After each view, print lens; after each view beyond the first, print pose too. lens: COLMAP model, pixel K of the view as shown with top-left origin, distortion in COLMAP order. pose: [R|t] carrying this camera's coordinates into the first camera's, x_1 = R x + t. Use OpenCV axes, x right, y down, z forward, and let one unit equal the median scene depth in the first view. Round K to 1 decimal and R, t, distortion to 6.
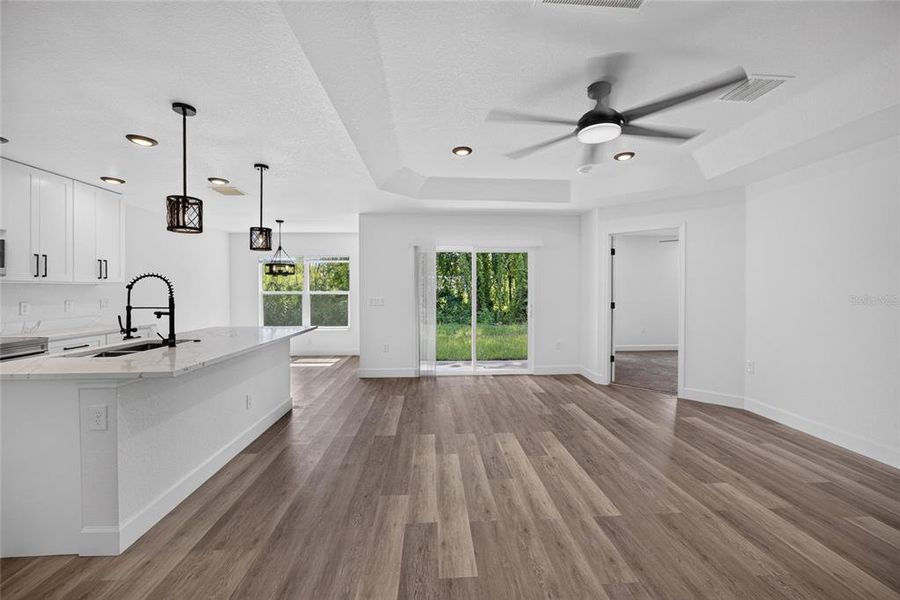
lens RADIAL K [[347.5, 0, 449.5], [0, 347.5, 288.9], [0, 0, 1]] dist [-0.011555, 0.000259]
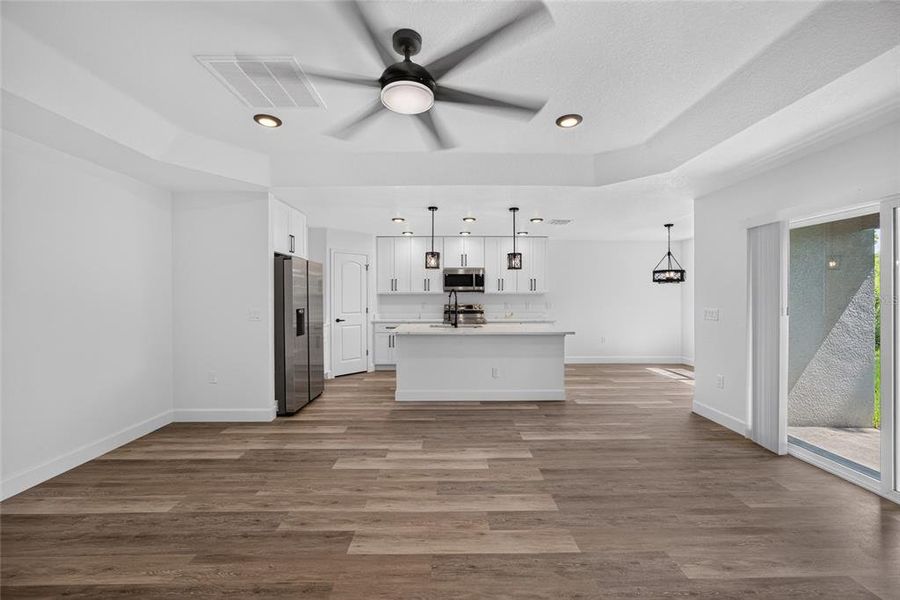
lens RADIAL K [[347.4, 0, 457.2], [0, 347.4, 296.2], [0, 0, 1]] dist [-0.023849, 0.000394]
pose [[-0.035000, 0.000395, -0.999387, 1.019539], [0.001054, 0.999999, 0.000358, -0.005274], [0.999387, -0.001040, -0.035000, 0.978554]]
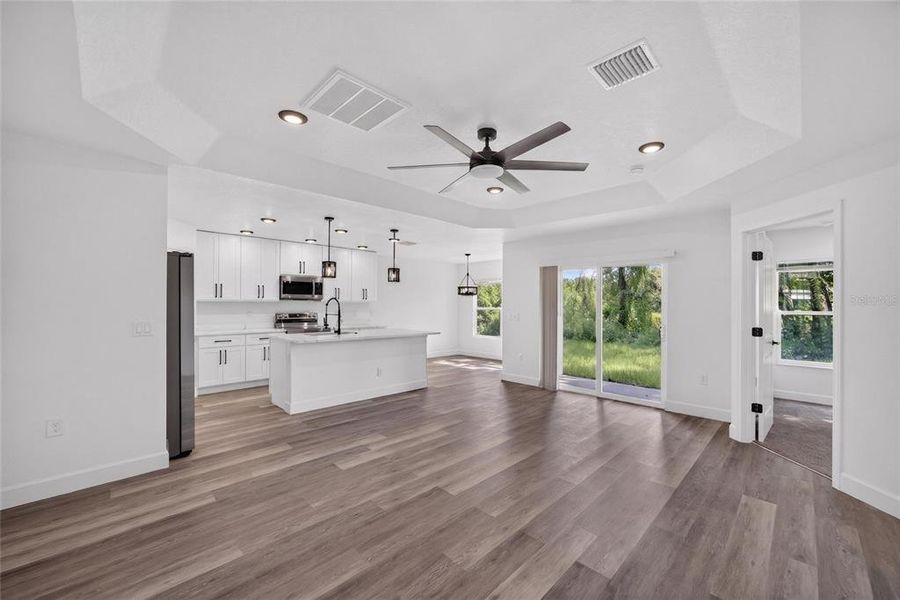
lens RADIAL K [[353.9, 0, 453.3], [0, 353.9, 303.0], [0, 0, 1]] dist [-0.014599, 0.000518]
pose [[0.662371, 0.000129, -0.749176, 1.058524], [-0.004668, 0.999981, -0.003955, -0.009016], [0.749161, 0.006117, 0.662360, 0.129553]]
